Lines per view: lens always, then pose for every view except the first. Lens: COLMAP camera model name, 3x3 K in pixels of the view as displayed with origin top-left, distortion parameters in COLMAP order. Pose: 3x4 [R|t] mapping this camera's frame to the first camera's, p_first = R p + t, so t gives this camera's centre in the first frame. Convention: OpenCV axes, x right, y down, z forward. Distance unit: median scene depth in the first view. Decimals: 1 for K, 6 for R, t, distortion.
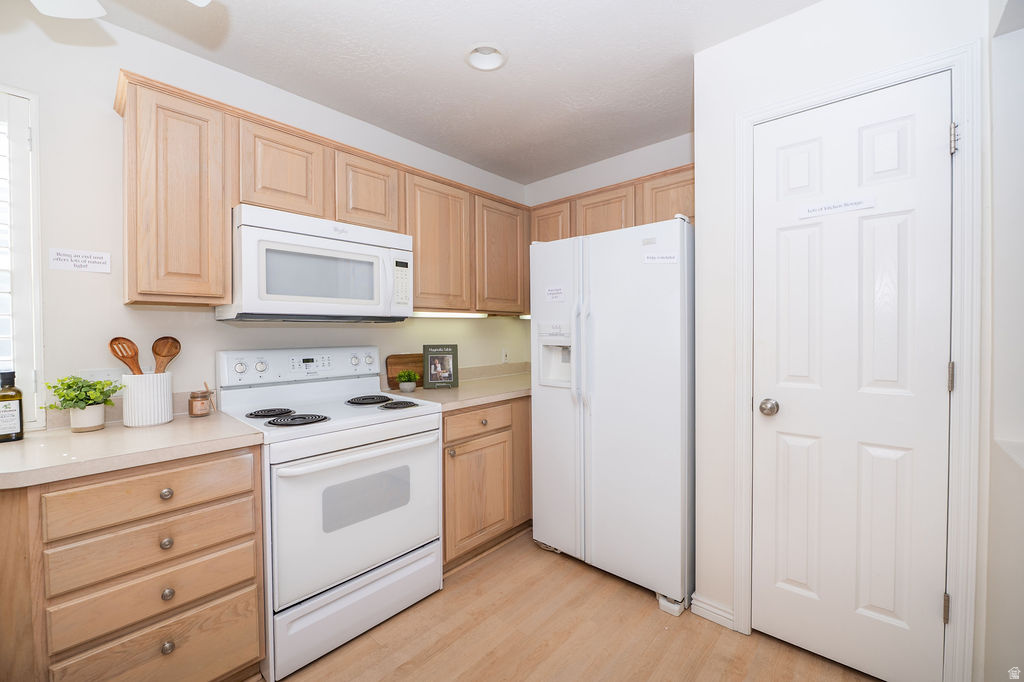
lens RADIAL K [[411.6, 0, 511.9], [0, 411.6, 336.6], [0, 0, 1]] dist [-0.007681, -0.001201]
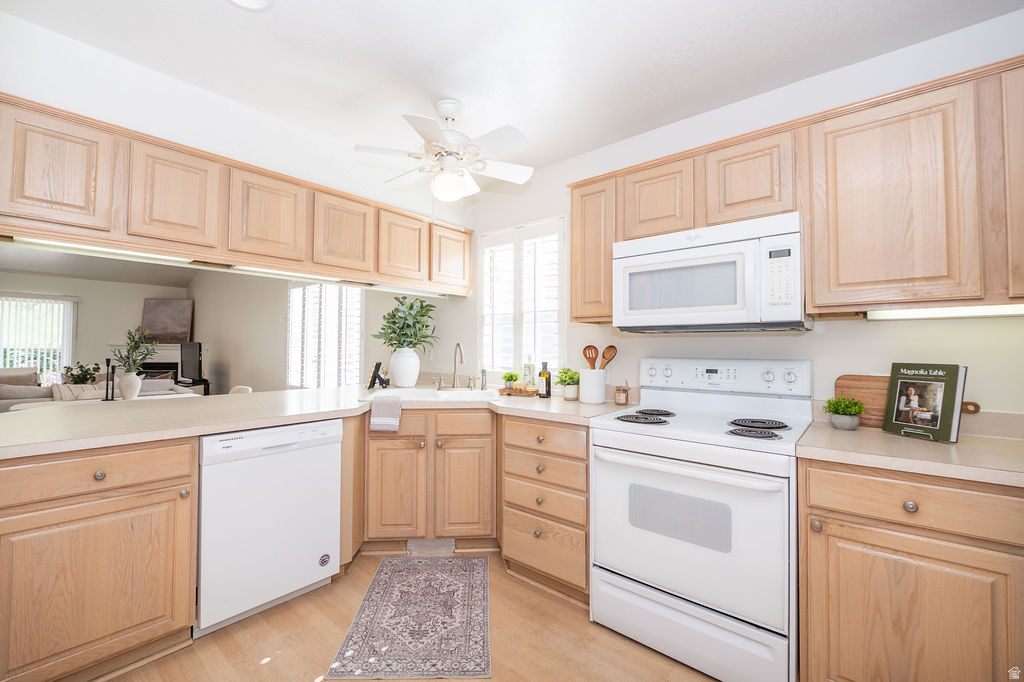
lens RADIAL K [[447.7, 0, 513.9], [0, 447.7, 334.2], [0, 0, 1]] dist [-0.005621, 0.000078]
pose [[0.016959, -0.023771, -0.999574, 0.563961], [-0.017133, 0.999564, -0.024061, 0.003577], [0.999709, 0.017534, 0.016544, 0.498518]]
